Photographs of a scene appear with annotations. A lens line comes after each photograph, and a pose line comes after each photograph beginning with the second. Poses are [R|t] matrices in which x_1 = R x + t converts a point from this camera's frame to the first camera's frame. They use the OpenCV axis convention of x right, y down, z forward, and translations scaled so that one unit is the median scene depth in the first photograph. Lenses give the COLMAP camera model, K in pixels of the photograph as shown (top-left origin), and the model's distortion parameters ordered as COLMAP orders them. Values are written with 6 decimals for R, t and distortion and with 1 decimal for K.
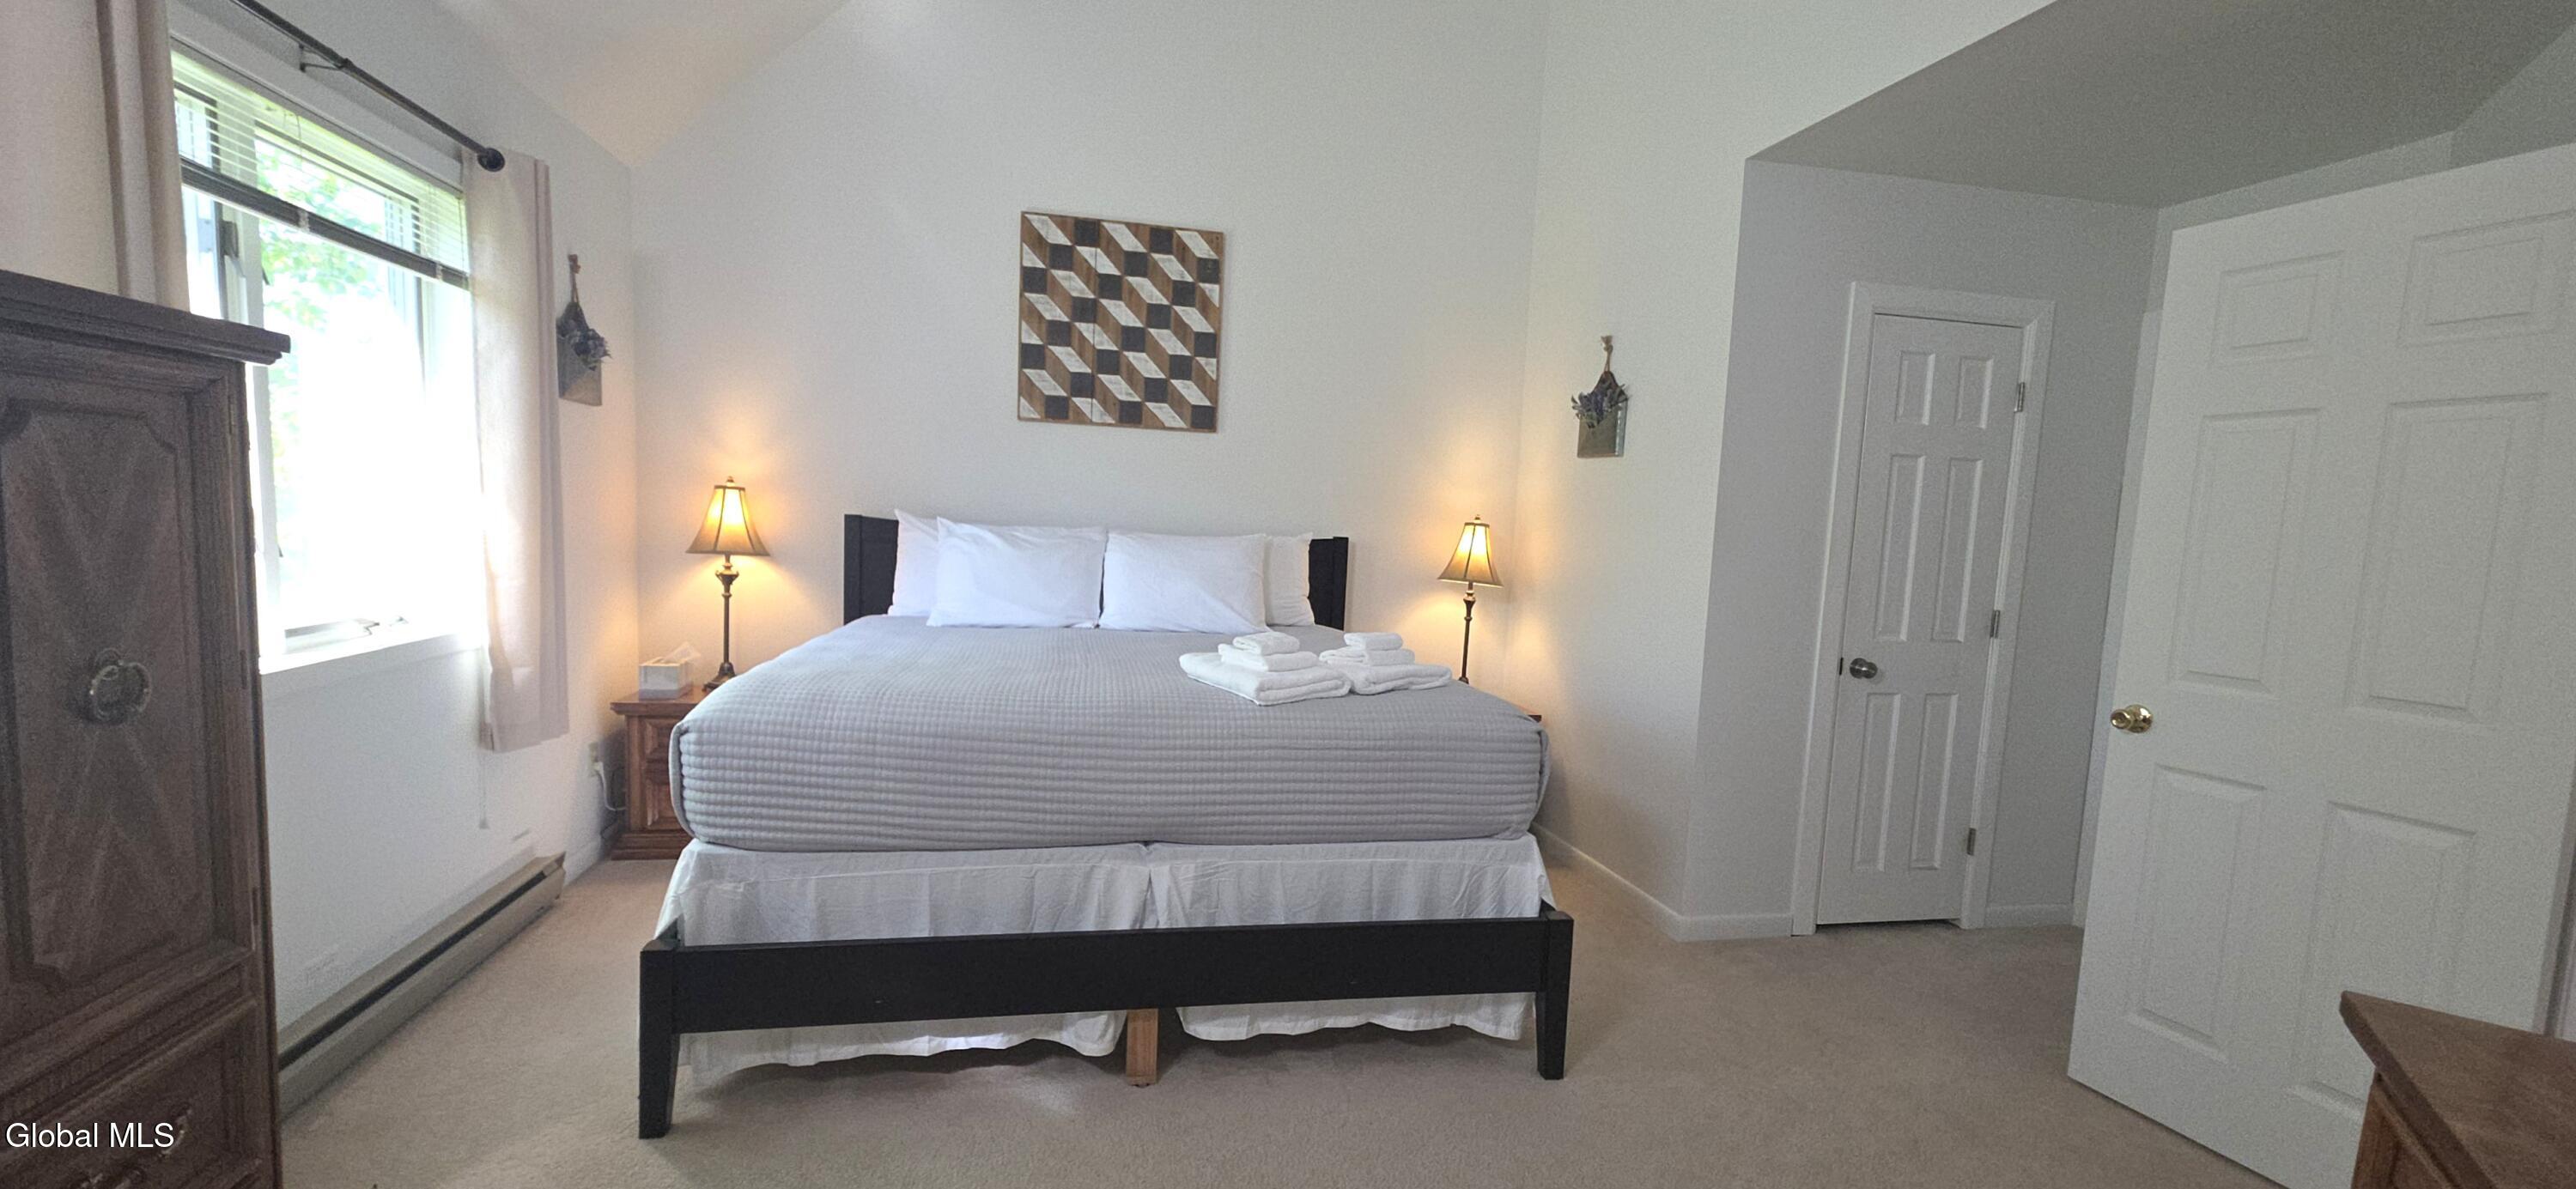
lens RADIAL K [[1012.3, 0, 1278.8], [0, 1012.3, 604.5], [0, 0, 1]] dist [0.001017, -0.000074]
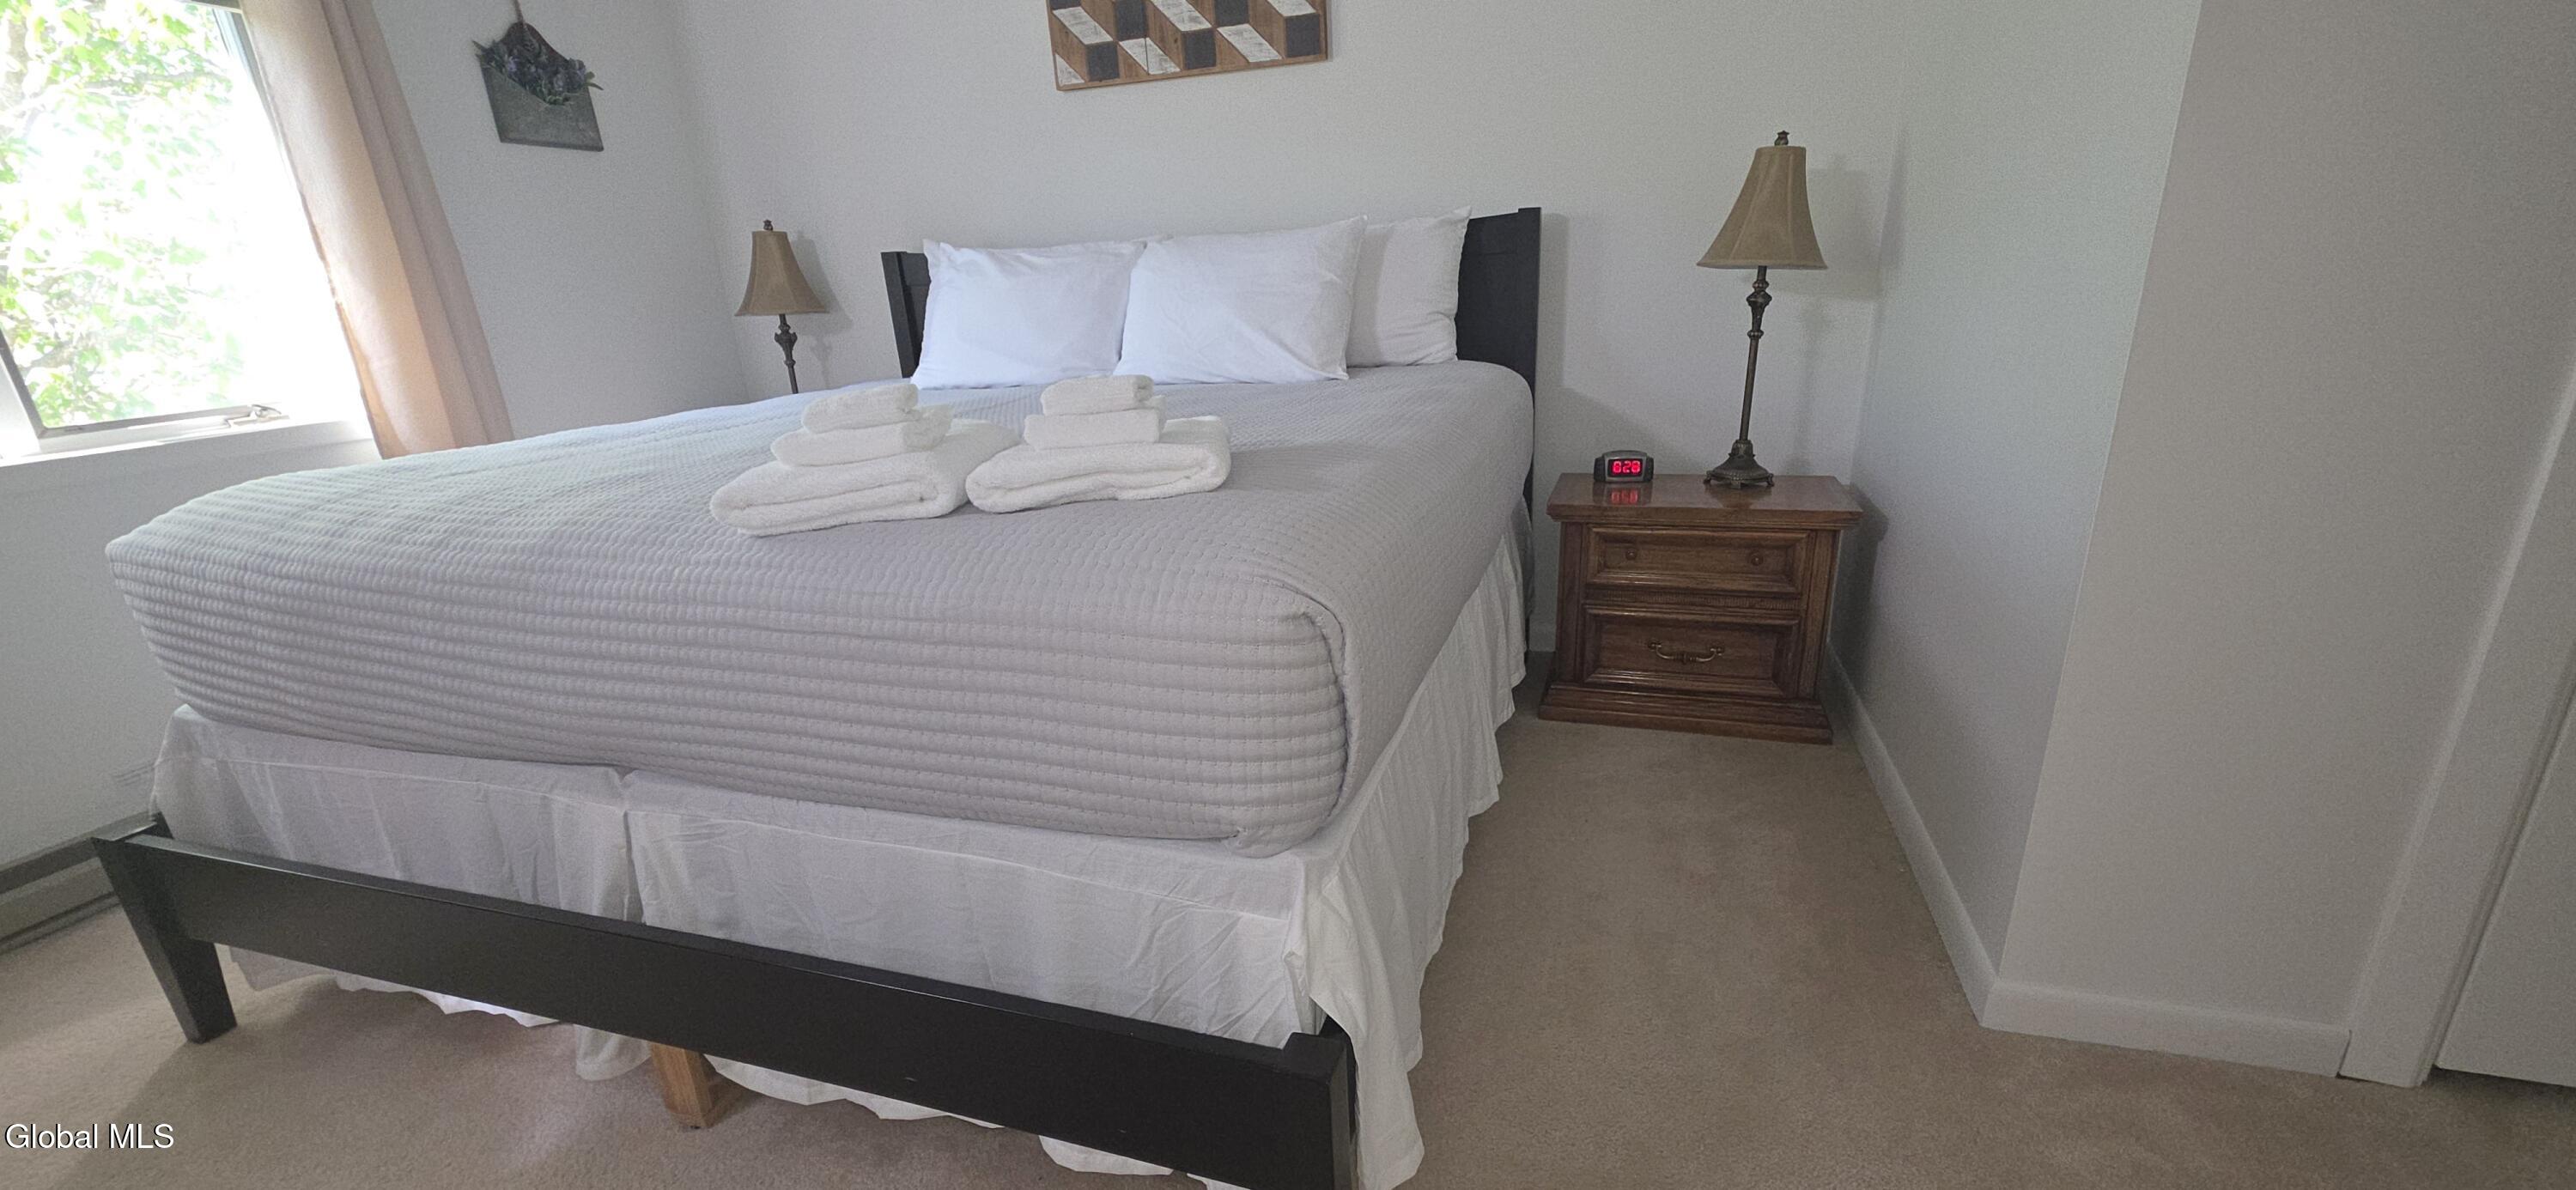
lens RADIAL K [[1012.3, 0, 1278.8], [0, 1012.3, 605.0], [0, 0, 1]] dist [0.001017, -0.000074]
pose [[0.869594, 0.065223, -0.489441, 0.271940], [0.055556, 0.972019, 0.228239, 0.018958], [0.490632, -0.225666, 0.841638, 0.410740]]
